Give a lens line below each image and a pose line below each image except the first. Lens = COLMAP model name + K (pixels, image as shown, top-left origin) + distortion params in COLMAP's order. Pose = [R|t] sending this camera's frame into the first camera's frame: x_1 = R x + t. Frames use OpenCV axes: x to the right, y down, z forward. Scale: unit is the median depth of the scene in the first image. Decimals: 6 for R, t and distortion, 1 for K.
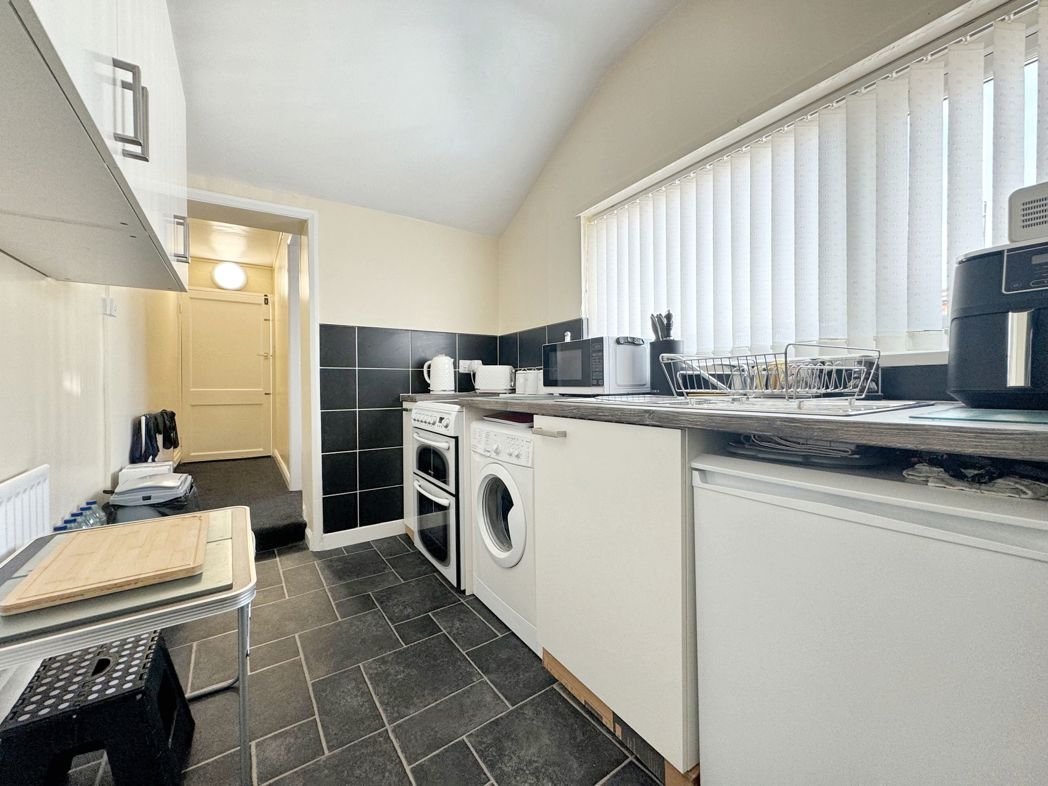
lens RADIAL K [[417.5, 0, 523.9], [0, 417.5, 389.8], [0, 0, 1]] dist [0.001488, -0.000305]
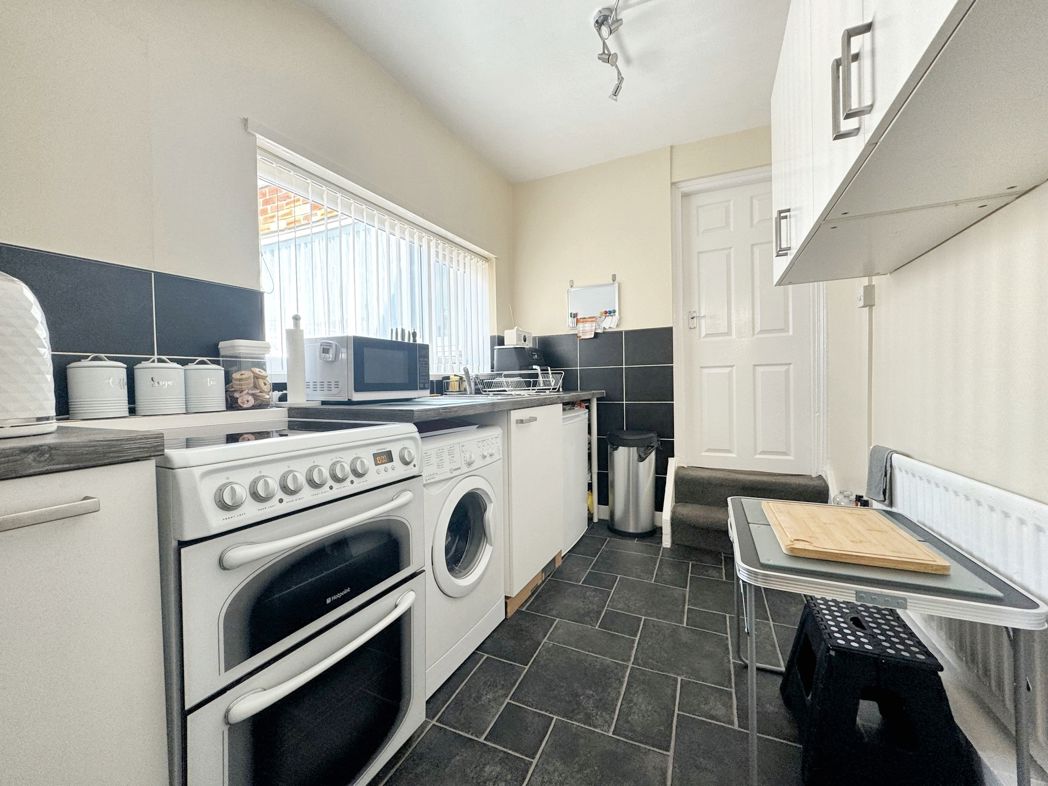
lens RADIAL K [[417.5, 0, 521.9], [0, 417.5, 390.8], [0, 0, 1]] dist [0.001488, -0.000305]
pose [[-0.512721, 0.005159, 0.858540, -1.121631], [0.035048, 0.999274, 0.014926, -0.015955], [-0.857839, 0.037743, -0.512530, 1.727922]]
